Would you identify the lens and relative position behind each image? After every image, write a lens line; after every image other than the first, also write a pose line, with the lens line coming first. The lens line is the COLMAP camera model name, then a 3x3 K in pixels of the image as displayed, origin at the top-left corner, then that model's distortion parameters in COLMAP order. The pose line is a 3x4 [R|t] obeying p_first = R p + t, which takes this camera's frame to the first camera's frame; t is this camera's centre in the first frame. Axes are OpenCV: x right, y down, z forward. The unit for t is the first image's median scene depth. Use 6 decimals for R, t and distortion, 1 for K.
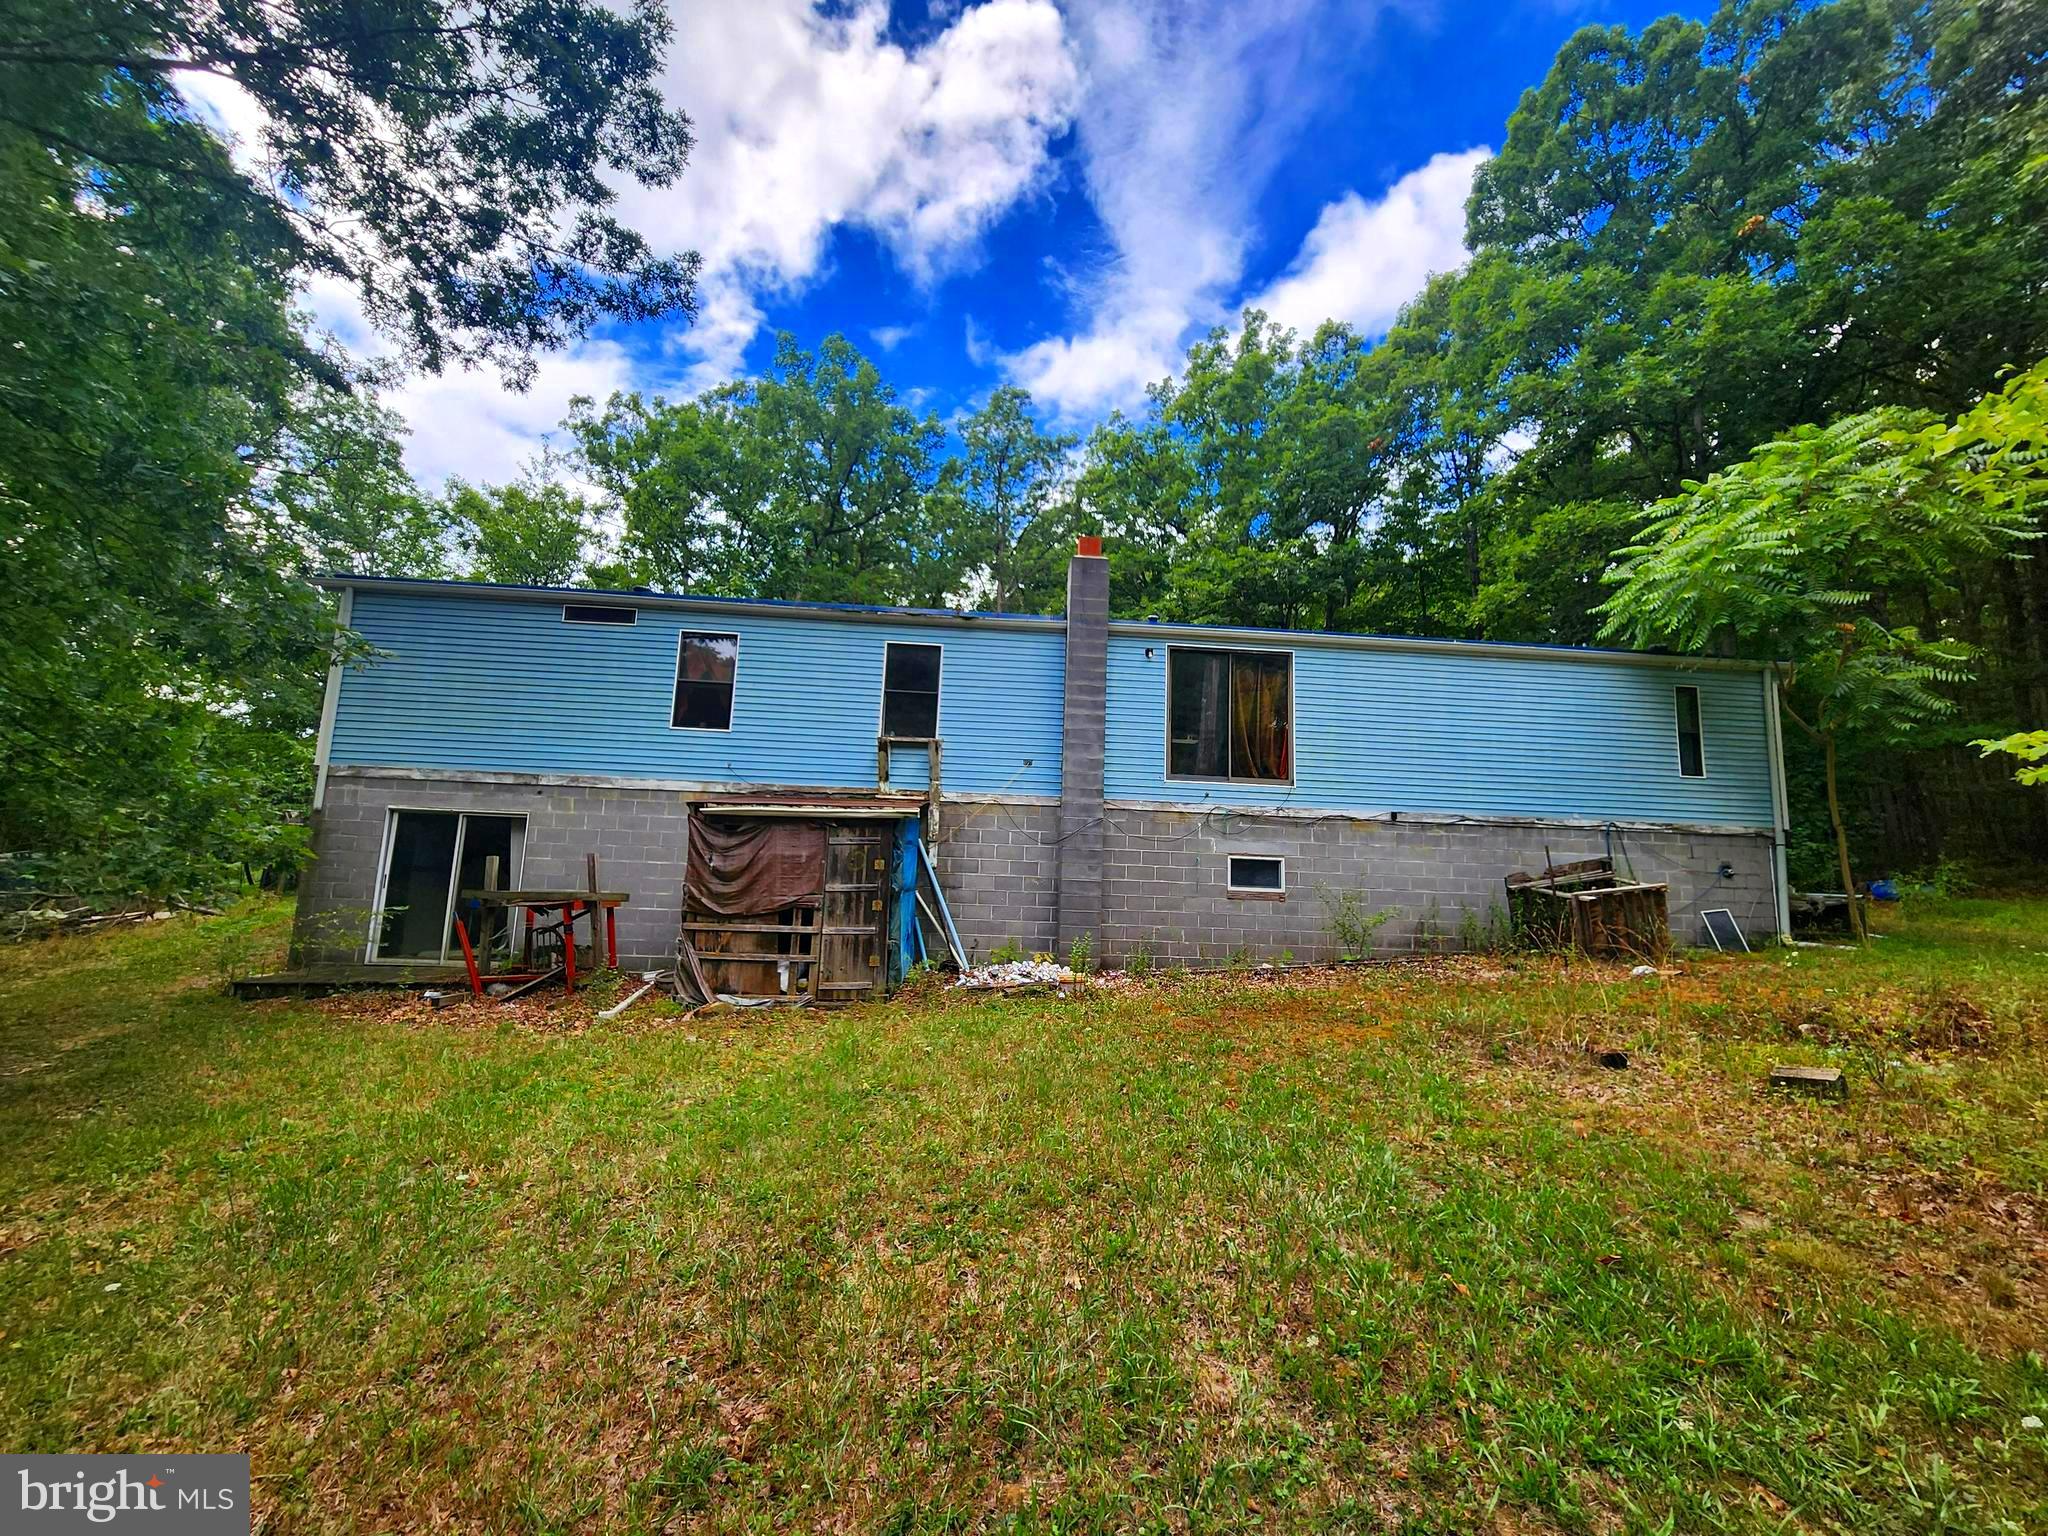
lens RADIAL K [[838.5, 0, 1023.3], [0, 838.5, 771.2], [0, 0, 1]] dist [0.001553, 0.000160]
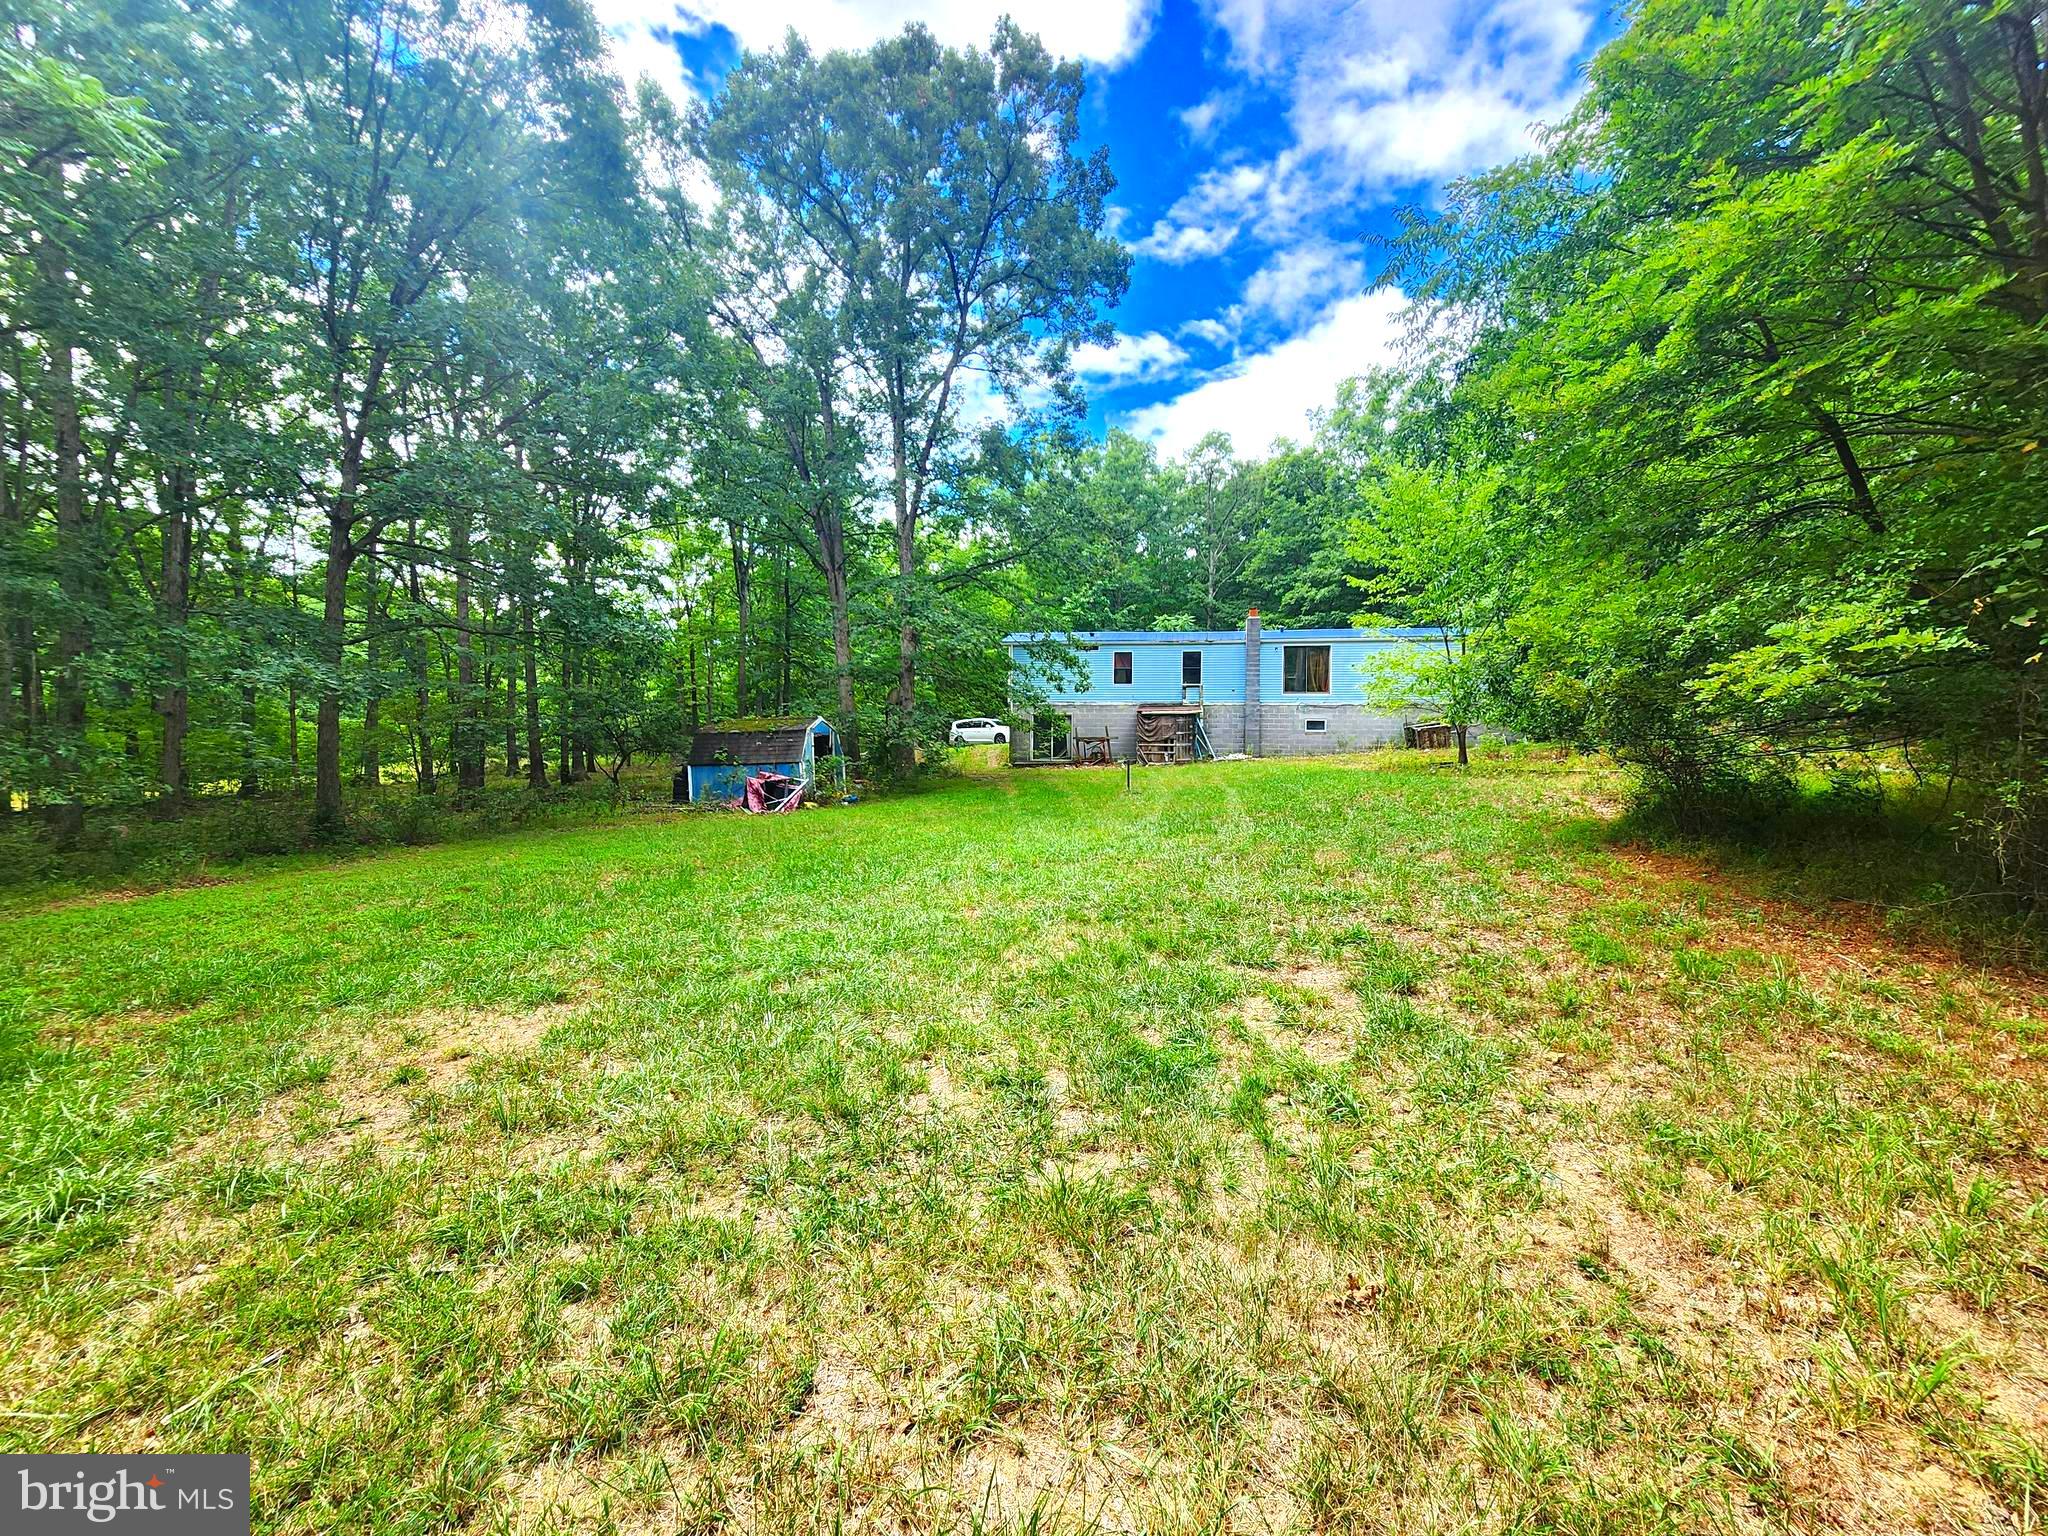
lens RADIAL K [[838.5, 0, 1027.2], [0, 838.5, 765.7], [0, 0, 1]] dist [0.001553, 0.000160]
pose [[0.970186, -0.024867, -0.241084, 0.006972], [0.061038, 0.987729, 0.143753, -0.221403], [0.234551, -0.154183, 0.959799, -2.077972]]
